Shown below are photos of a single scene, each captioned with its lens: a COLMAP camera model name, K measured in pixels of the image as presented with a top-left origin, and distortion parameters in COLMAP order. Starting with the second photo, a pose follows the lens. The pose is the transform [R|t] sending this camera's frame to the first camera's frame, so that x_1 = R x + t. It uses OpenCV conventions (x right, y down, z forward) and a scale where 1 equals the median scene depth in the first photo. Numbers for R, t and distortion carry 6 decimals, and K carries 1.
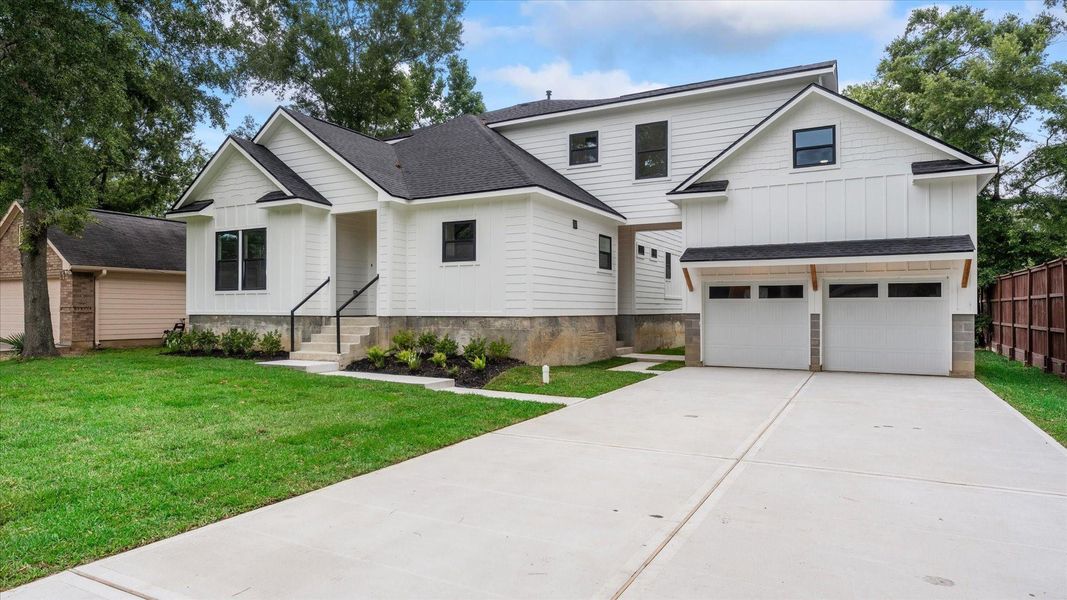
lens RADIAL K [[611.5, 0, 548.2], [0, 611.5, 312.0], [0, 0, 1]] dist [0.002733, 0.000487]
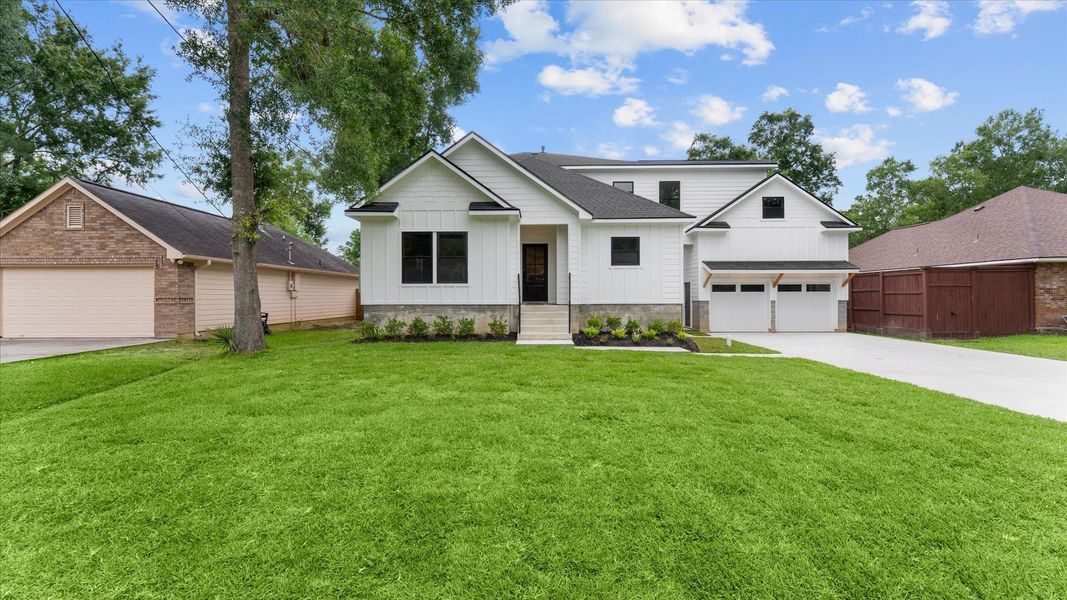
lens RADIAL K [[427.7, 0, 533.5], [0, 427.7, 300.0], [0, 0, 1]] dist [0.000541, 0.000063]
pose [[0.891235, -0.005199, 0.453512, -0.745905], [0.004002, 0.999986, 0.003598, -0.006064], [-0.453524, -0.001391, 0.891243, 0.196247]]
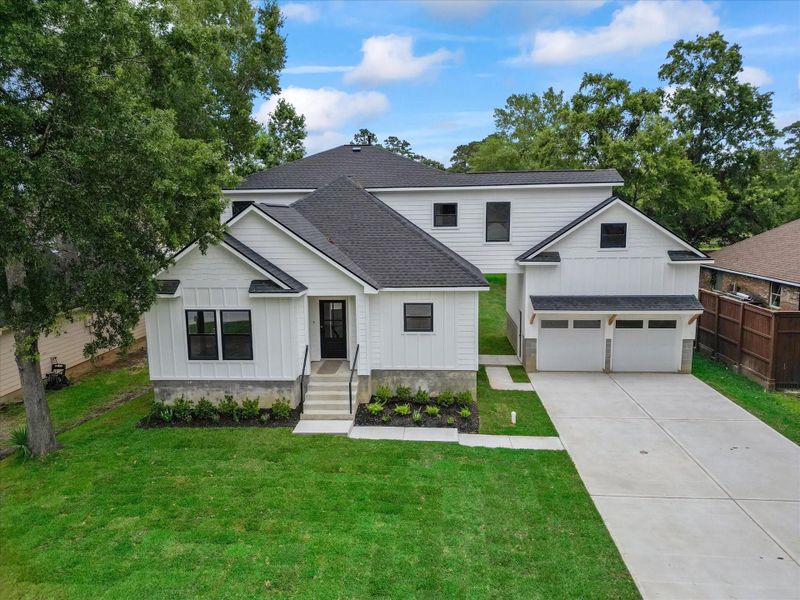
lens RADIAL K [[568.2, 0, 400.0], [0, 568.2, 300.0], [0, 0, 1]] dist [0.034005, -0.003746]
pose [[0.913576, -0.074237, 0.399835, -0.653982], [0.013915, 0.988328, 0.151707, -0.329934], [-0.406430, -0.133032, 0.903945, -0.127100]]
